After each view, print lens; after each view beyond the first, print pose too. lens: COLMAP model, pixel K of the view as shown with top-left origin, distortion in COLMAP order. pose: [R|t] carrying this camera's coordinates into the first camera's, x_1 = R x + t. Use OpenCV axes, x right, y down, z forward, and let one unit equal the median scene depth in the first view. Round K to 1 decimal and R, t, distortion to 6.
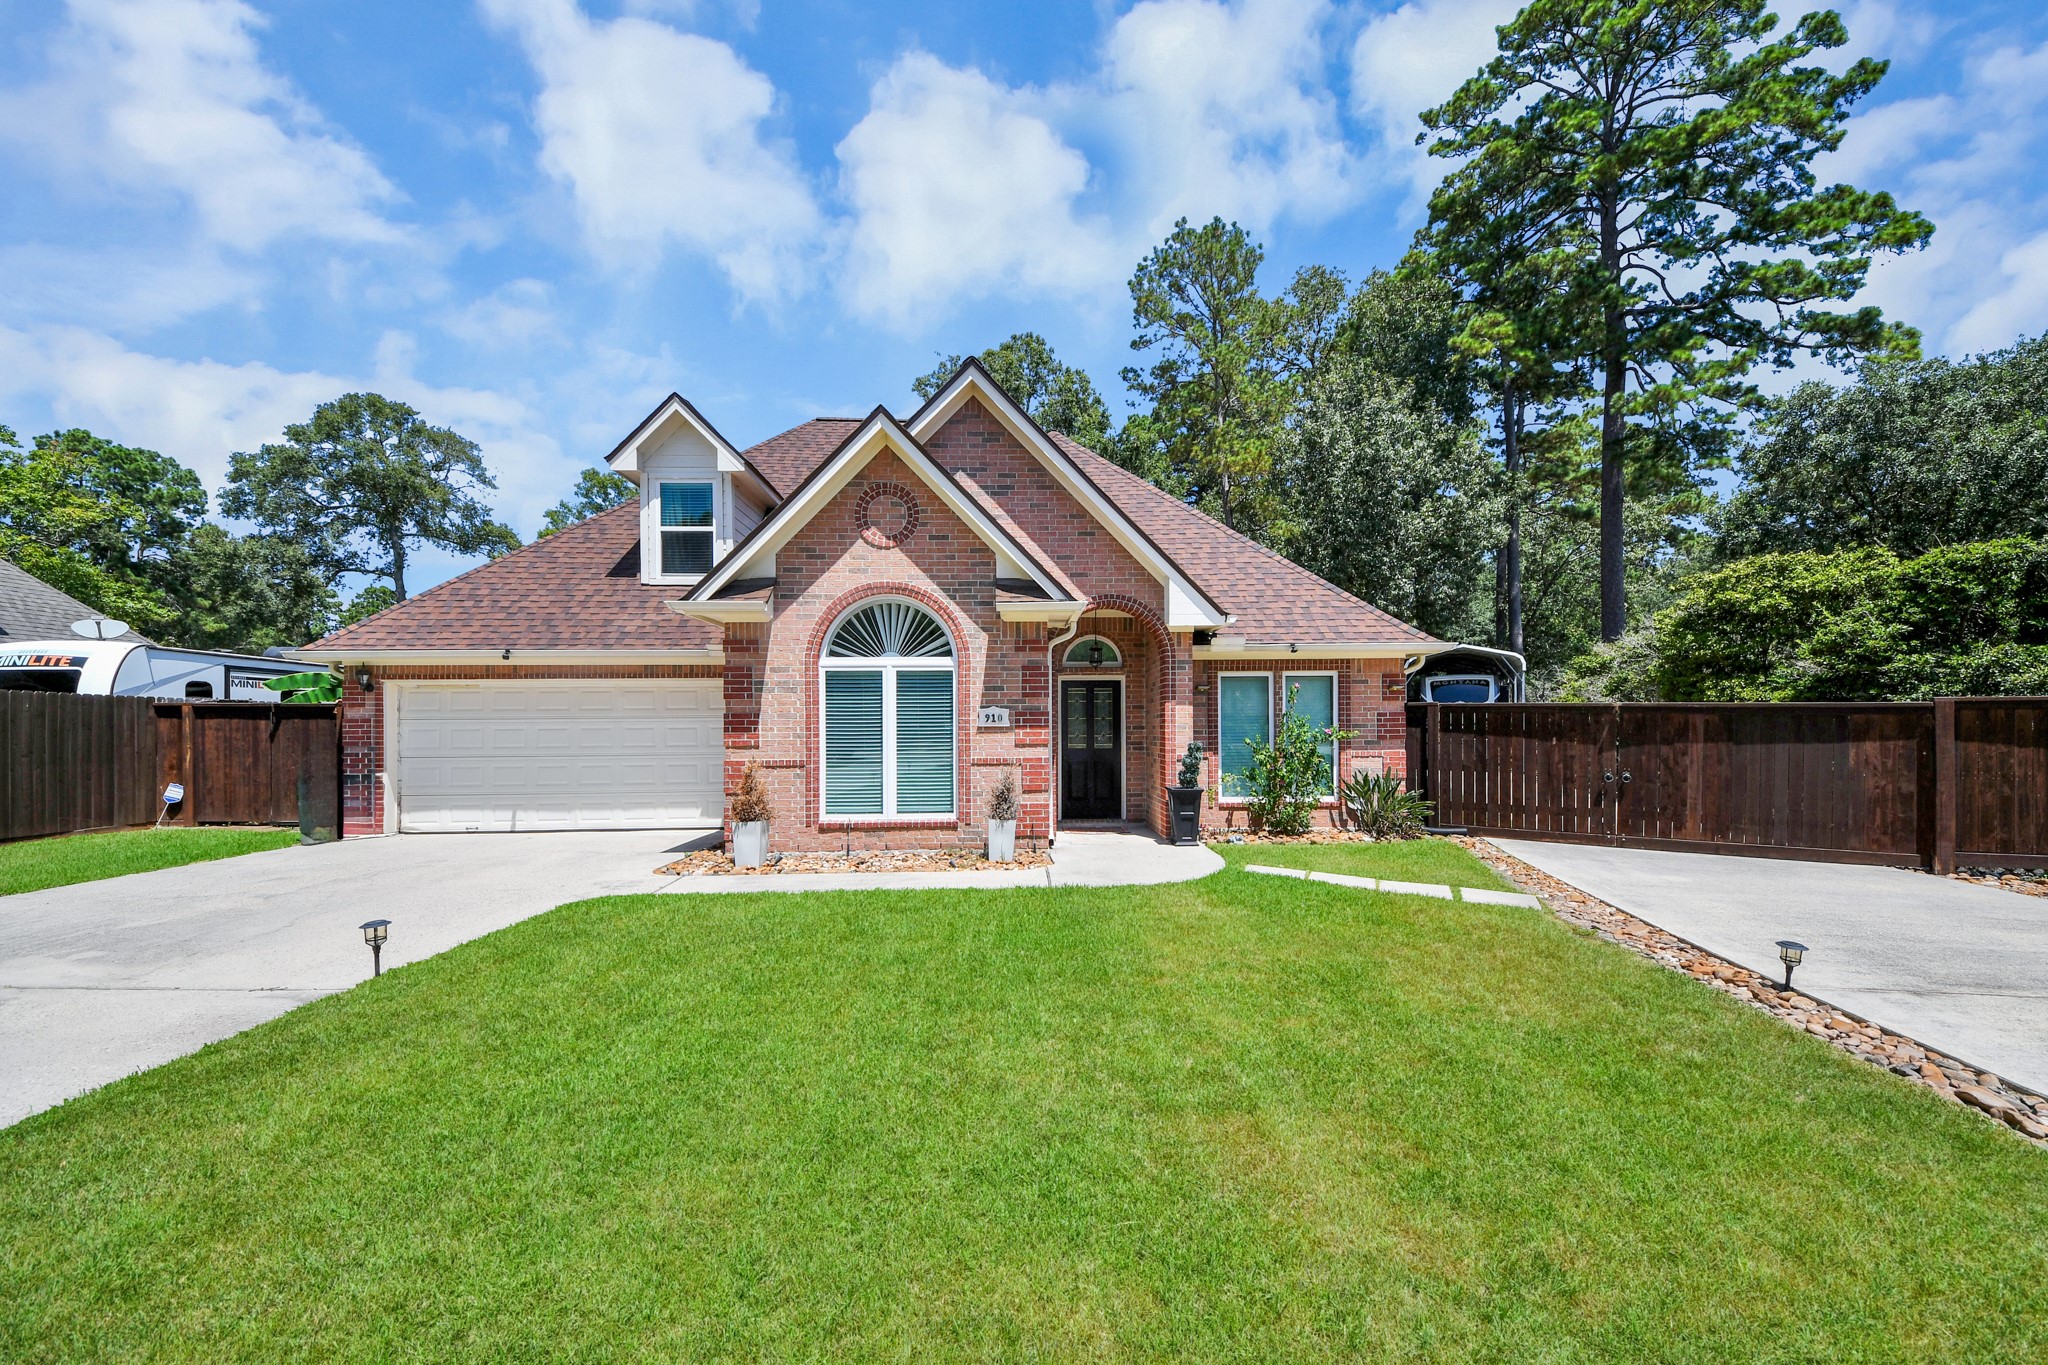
lens RADIAL K [[713.6, 0, 1032.1], [0, 713.6, 705.7], [0, 0, 1]] dist [-0.003132, -0.000215]
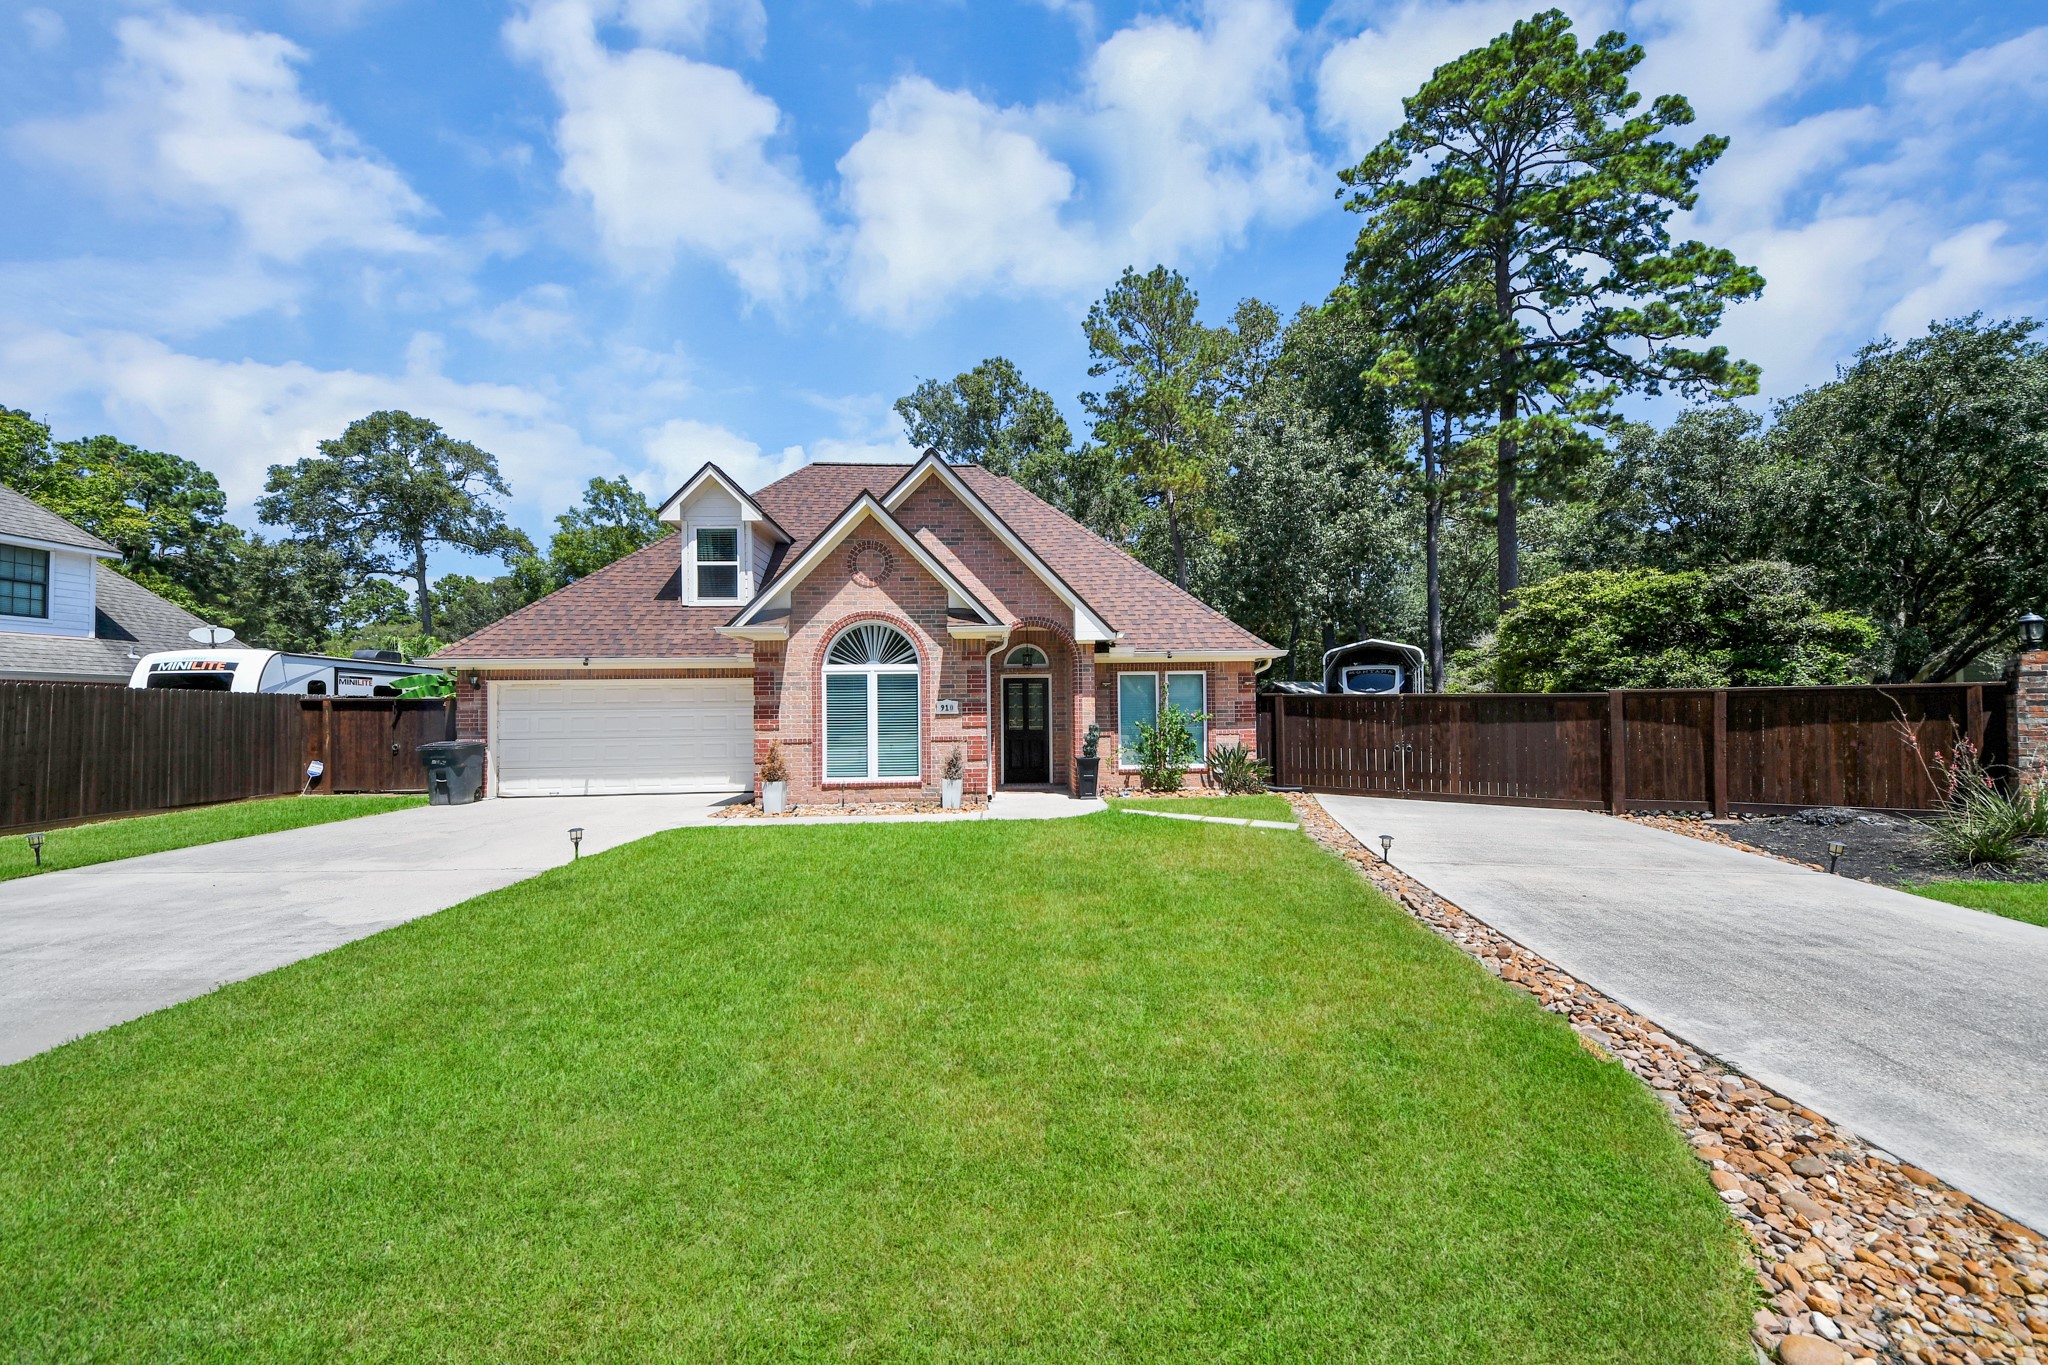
lens RADIAL K [[724.2, 0, 1024.0], [0, 724.2, 682.5], [0, 0, 1]] dist [-0.000209, -0.000270]
pose [[0.999972, -0.005382, 0.005253, 0.038273], [0.005436, 0.999932, -0.010297, -0.007082], [-0.005198, 0.010326, 0.999933, -0.179478]]
